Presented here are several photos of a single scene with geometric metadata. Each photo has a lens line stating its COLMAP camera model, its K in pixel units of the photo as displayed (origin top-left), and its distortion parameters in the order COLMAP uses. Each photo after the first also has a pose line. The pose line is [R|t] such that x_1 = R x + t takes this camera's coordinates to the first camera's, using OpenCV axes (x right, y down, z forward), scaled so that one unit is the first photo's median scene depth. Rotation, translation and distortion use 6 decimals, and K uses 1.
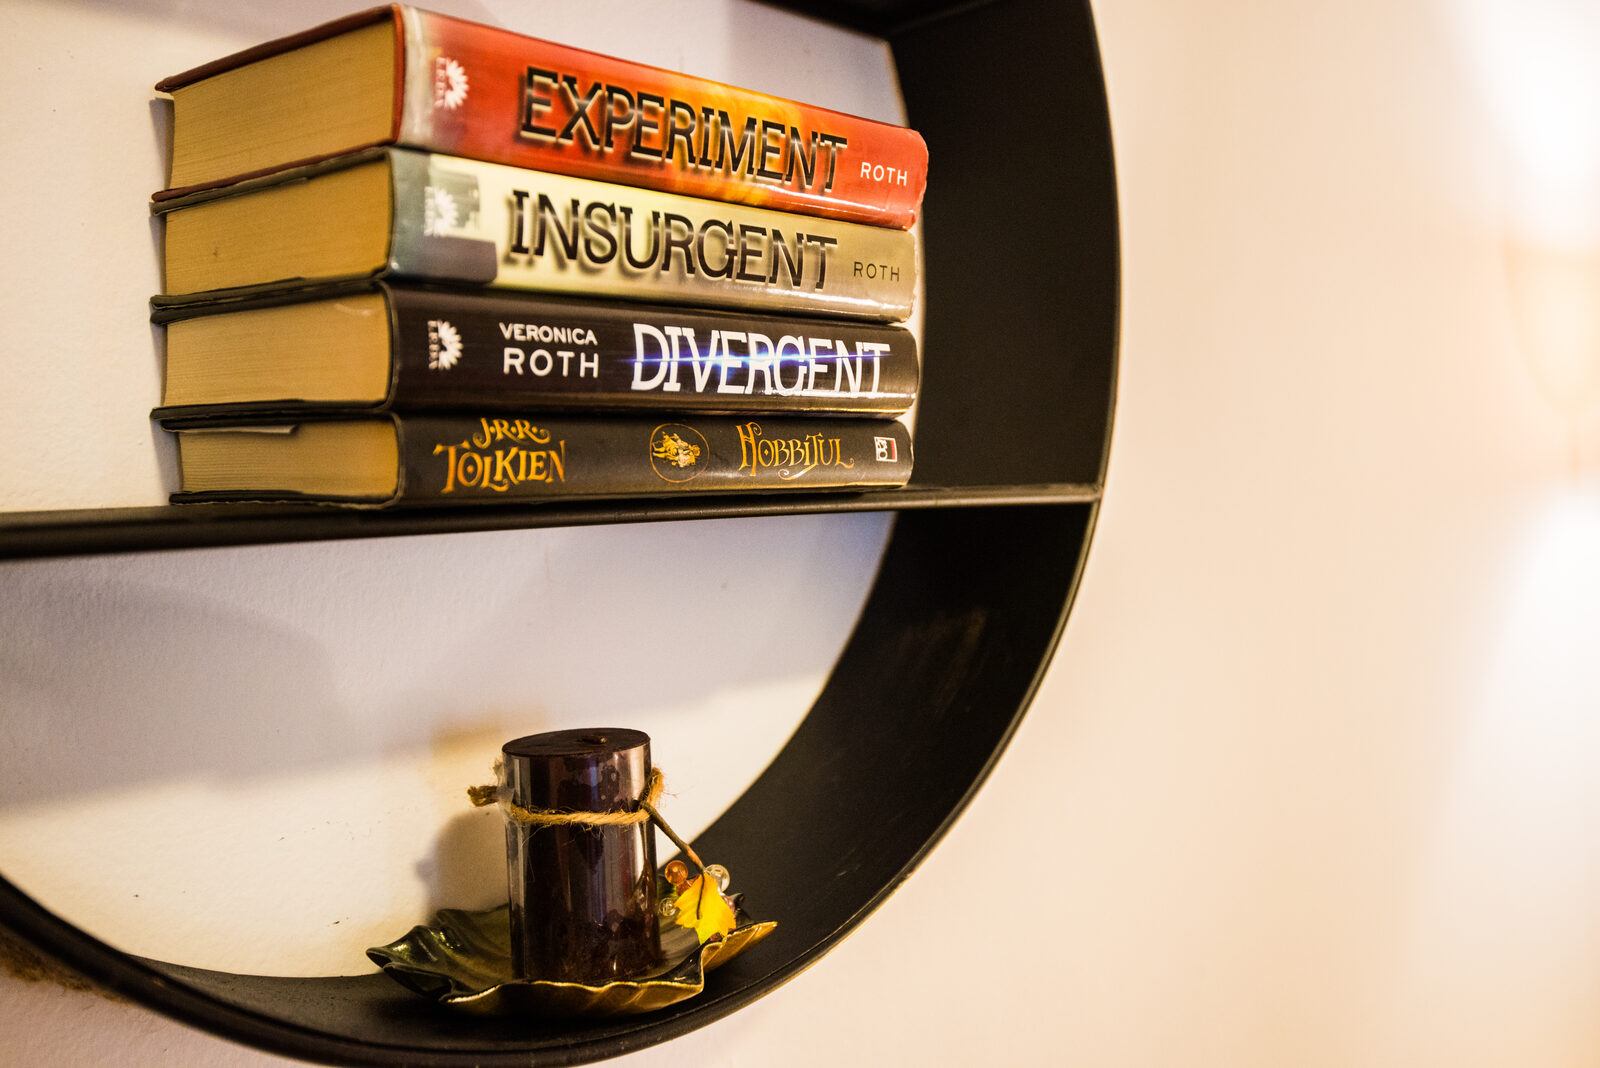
lens RADIAL K [[1627.1, 0, 800.0], [0, 1627.1, 534.0], [0, 0, 1]] dist [0.070002, -0.001638]
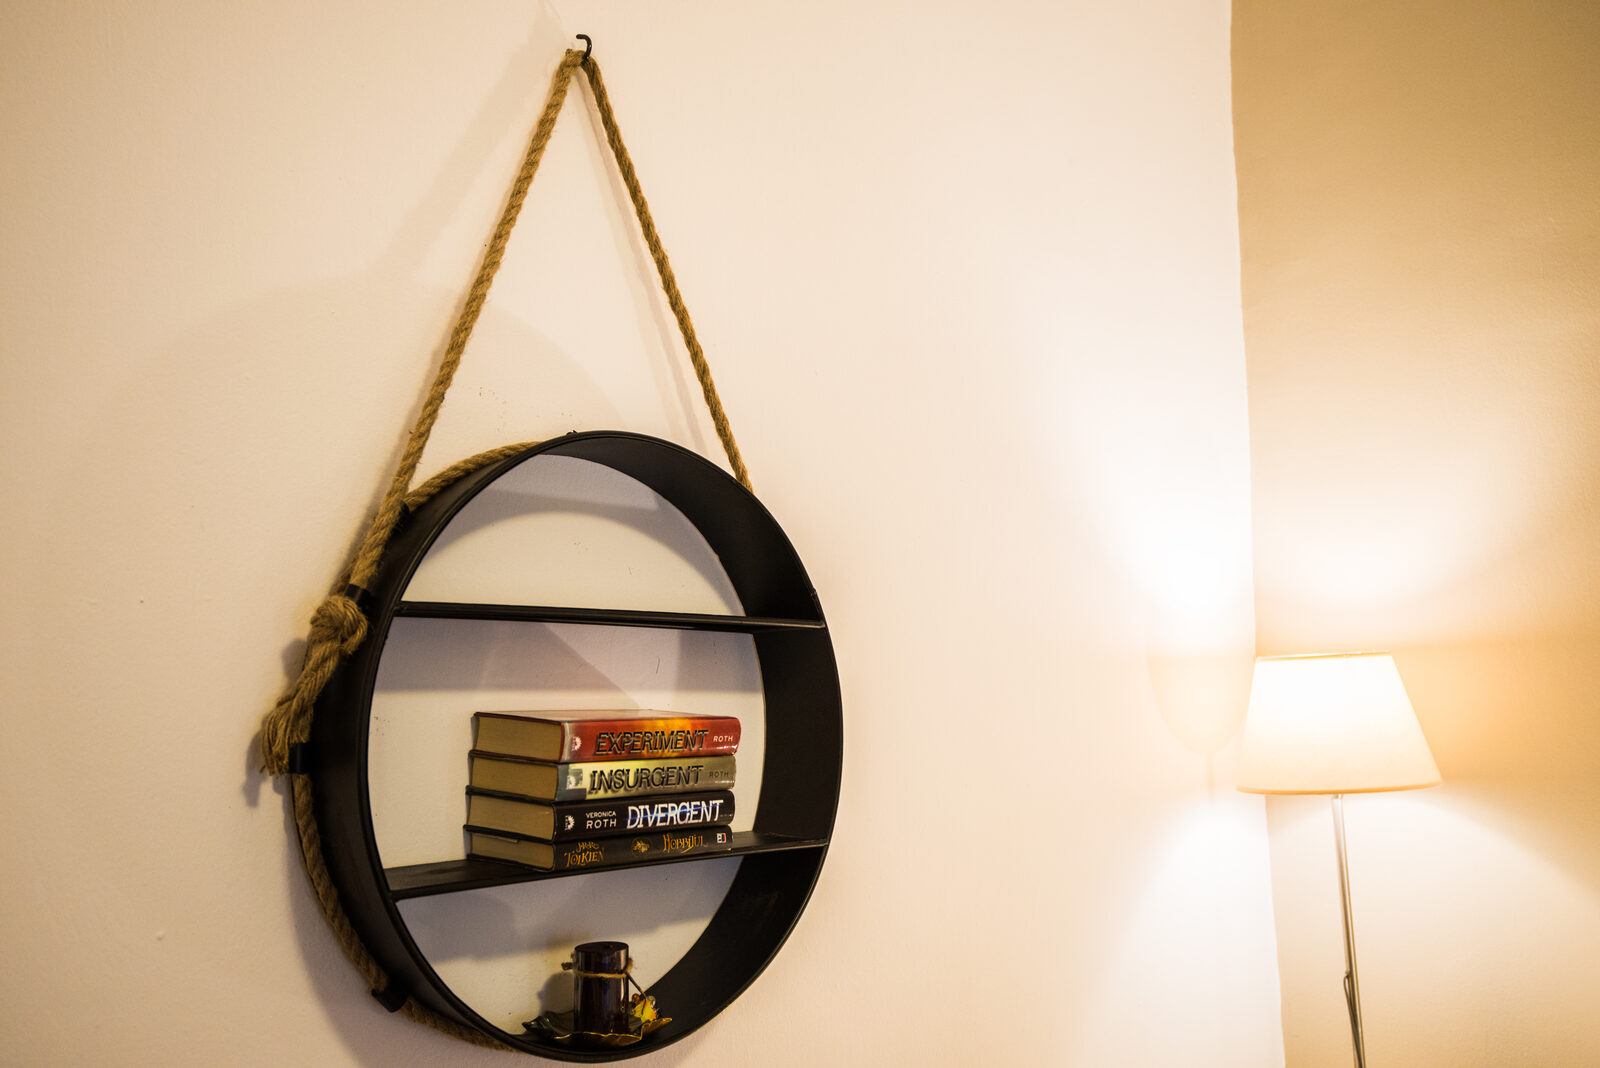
lens RADIAL K [[1447.1, 0, 800.0], [0, 1447.1, 534.0], [0, 0, 1]] dist [0.043694, 0.002106]
pose [[0.999508, 0.031241, -0.002731, 0.197092], [-0.031309, 0.989090, -0.143948, -0.236514], [-0.001796, 0.143963, 0.989582, -1.648180]]
